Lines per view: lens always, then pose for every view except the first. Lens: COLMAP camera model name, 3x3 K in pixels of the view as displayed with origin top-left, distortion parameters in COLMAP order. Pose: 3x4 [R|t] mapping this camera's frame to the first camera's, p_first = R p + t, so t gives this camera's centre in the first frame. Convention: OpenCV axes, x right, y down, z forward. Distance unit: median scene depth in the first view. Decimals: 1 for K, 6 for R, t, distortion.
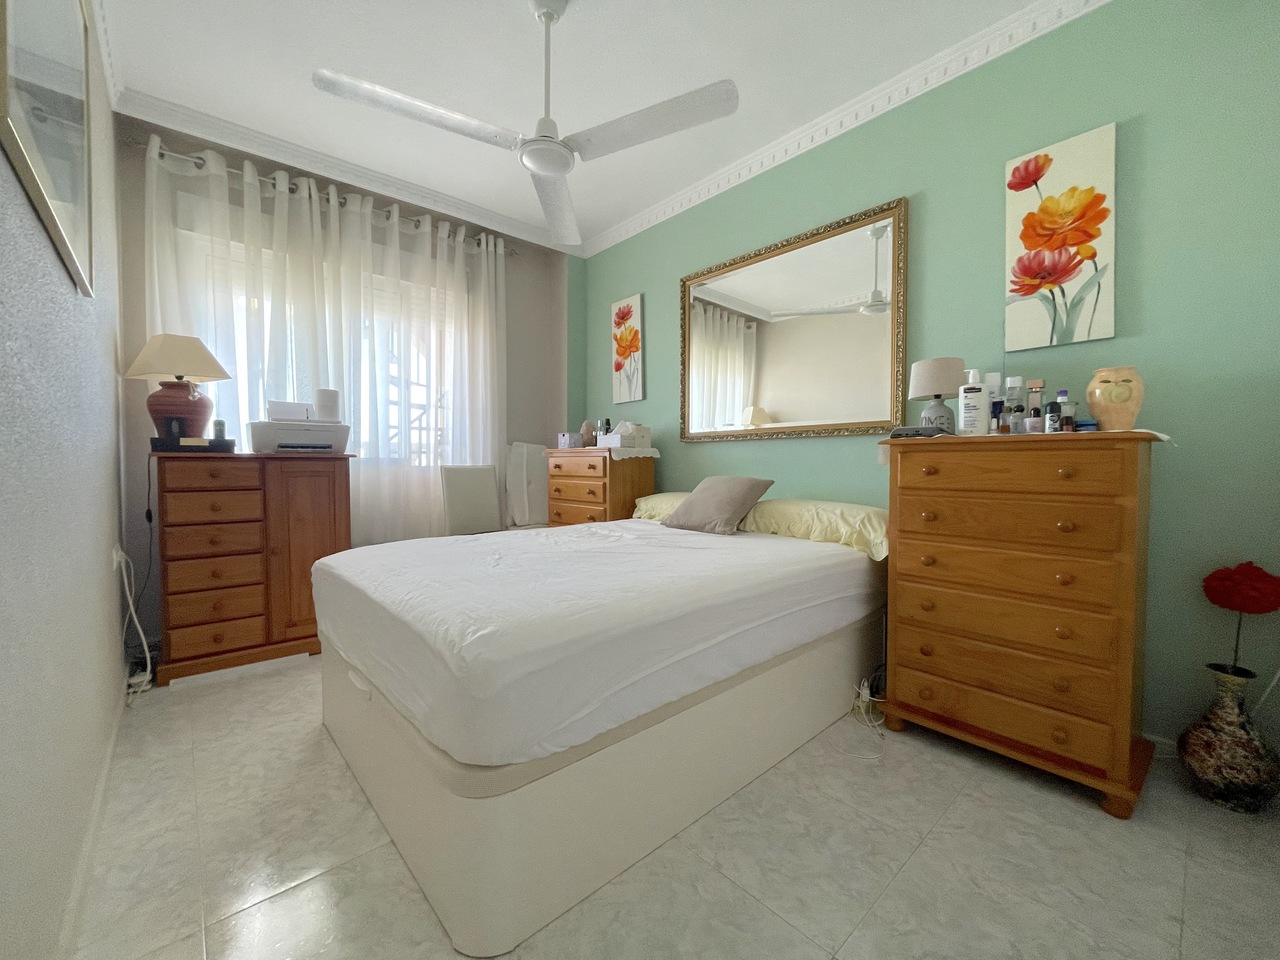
lens RADIAL K [[518.0, 0, 639.8], [0, 518.0, 477.7], [0, 0, 1]] dist [-0.001903, -0.000071]
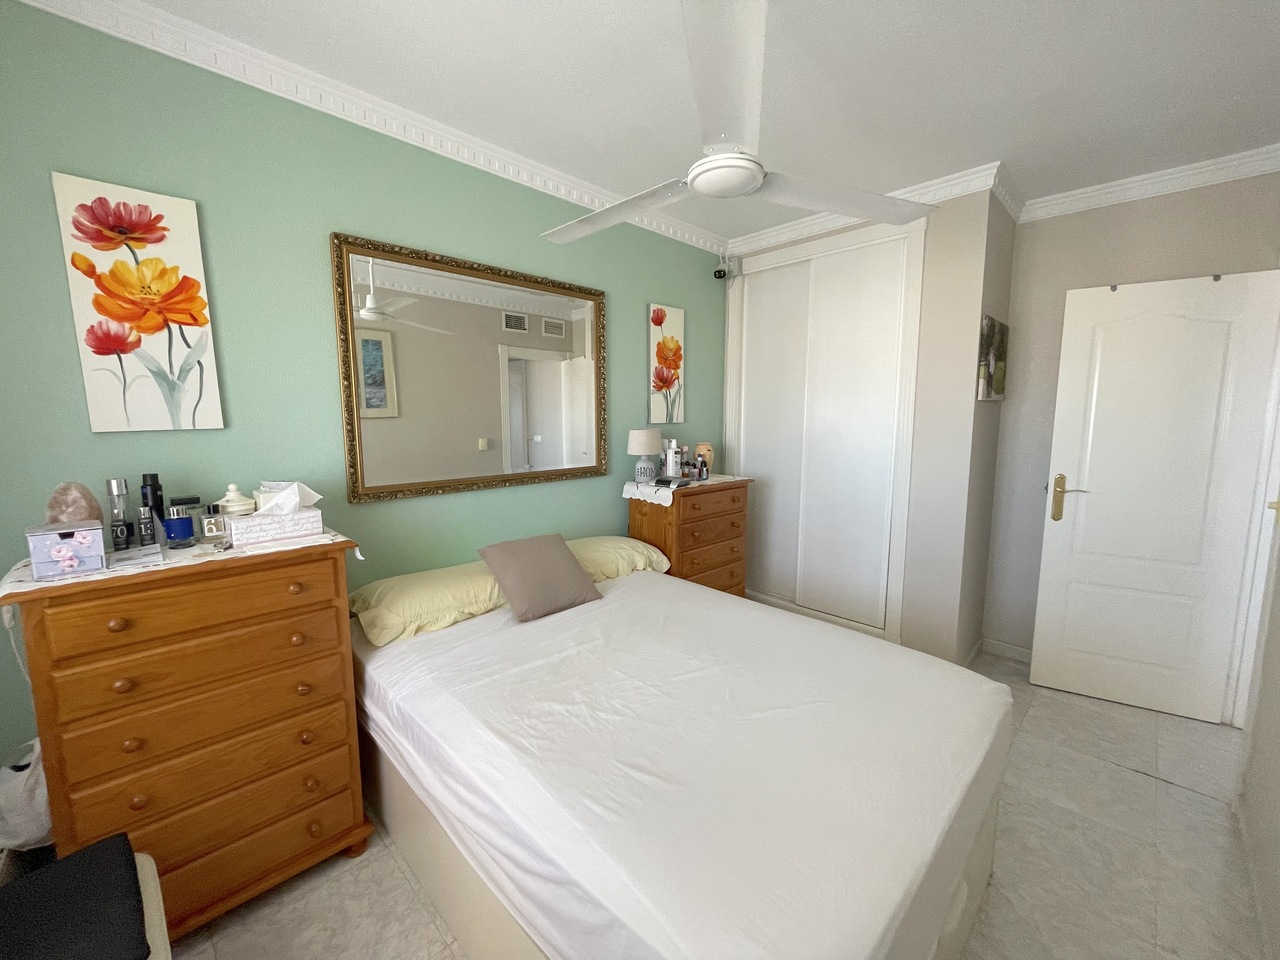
lens RADIAL K [[518.0, 0, 639.8], [0, 518.0, 477.7], [0, 0, 1]] dist [-0.001903, -0.000071]
pose [[-0.054569, -0.121357, 0.991108, -0.925707], [0.027810, 0.992017, 0.122999, -0.277755], [-0.998123, 0.034274, -0.050758, 1.134340]]
